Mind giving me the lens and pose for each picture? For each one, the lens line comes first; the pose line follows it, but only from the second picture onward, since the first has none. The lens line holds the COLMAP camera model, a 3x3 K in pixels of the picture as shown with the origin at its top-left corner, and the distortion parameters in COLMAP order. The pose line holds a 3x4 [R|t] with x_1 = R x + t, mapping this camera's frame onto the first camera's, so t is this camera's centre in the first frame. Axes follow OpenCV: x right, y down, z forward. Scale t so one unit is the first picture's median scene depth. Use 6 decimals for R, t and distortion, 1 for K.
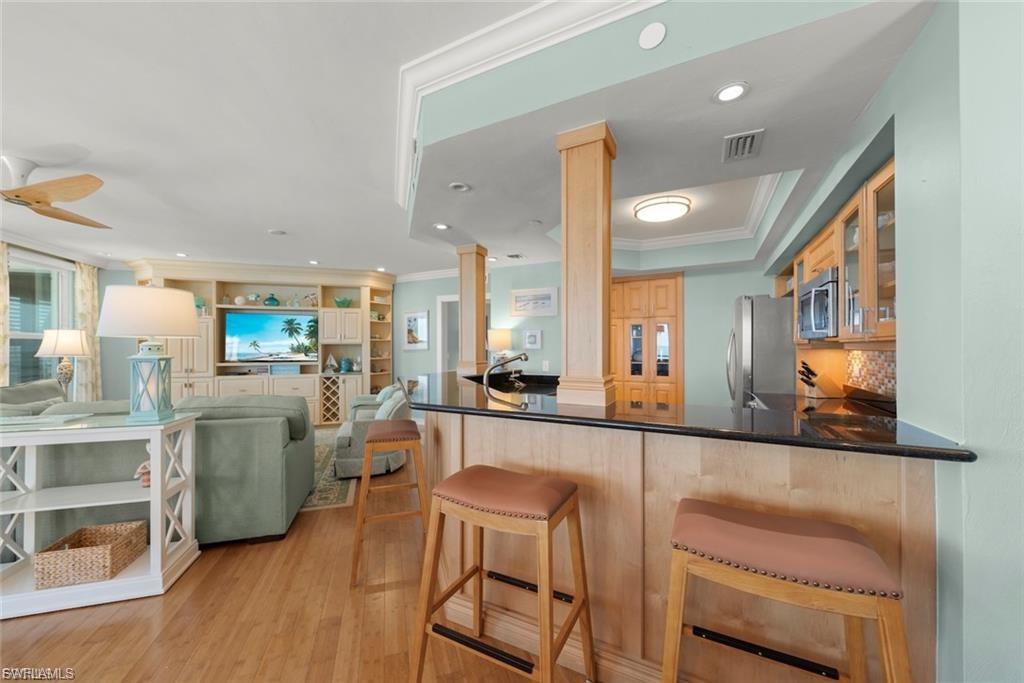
lens RADIAL K [[379.3, 0, 506.6], [0, 379.3, 347.6], [0, 0, 1]] dist [-0.003825, 0.000000]
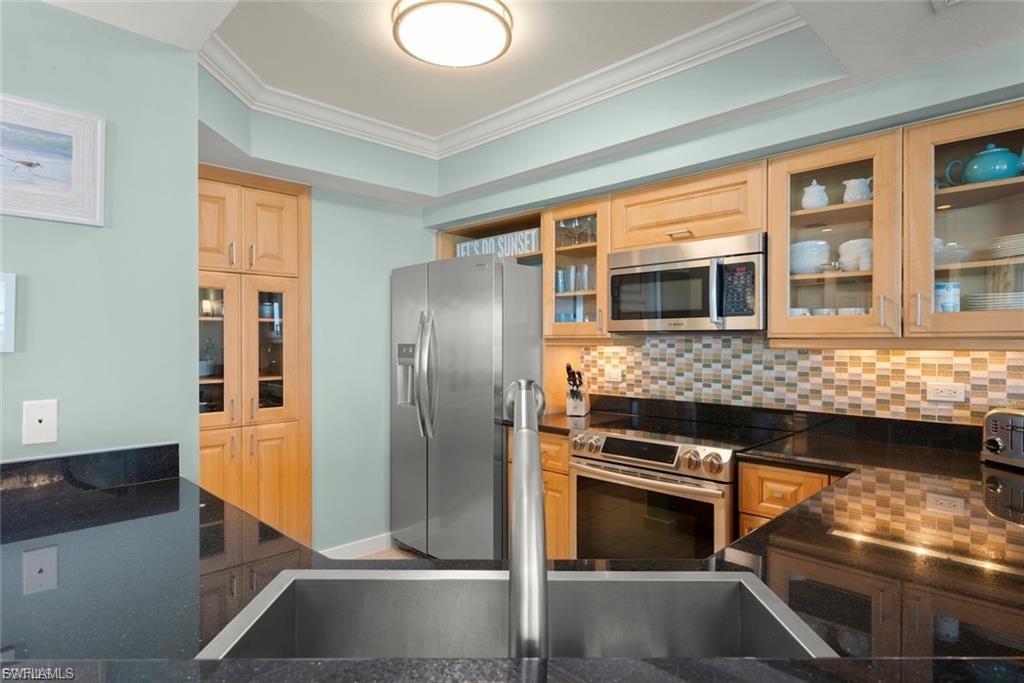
lens RADIAL K [[557.1, 0, 509.2], [0, 557.1, 343.6], [0, 0, 1]] dist [0.012900, -0.002784]
pose [[0.302113, -0.004908, 0.953259, -0.192871], [0.000035, 0.999987, 0.005137, -0.005298], [-0.953272, -0.001518, 0.302109, 0.754963]]
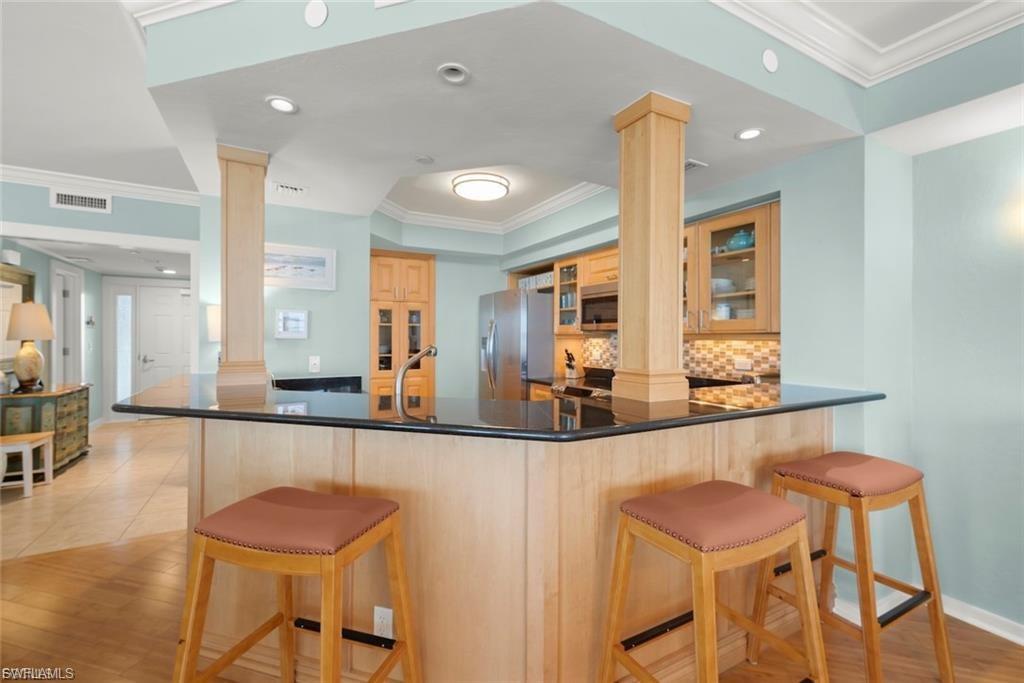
lens RADIAL K [[434.6, 0, 511.2], [0, 434.6, 334.4], [0, 0, 1]] dist [-0.001011, 0.000058]
pose [[0.556107, 0.006715, 0.831083, -0.432236], [-0.002822, 0.999977, -0.006191, -0.000321], [-0.831106, 0.001098, 0.556113, 0.357648]]
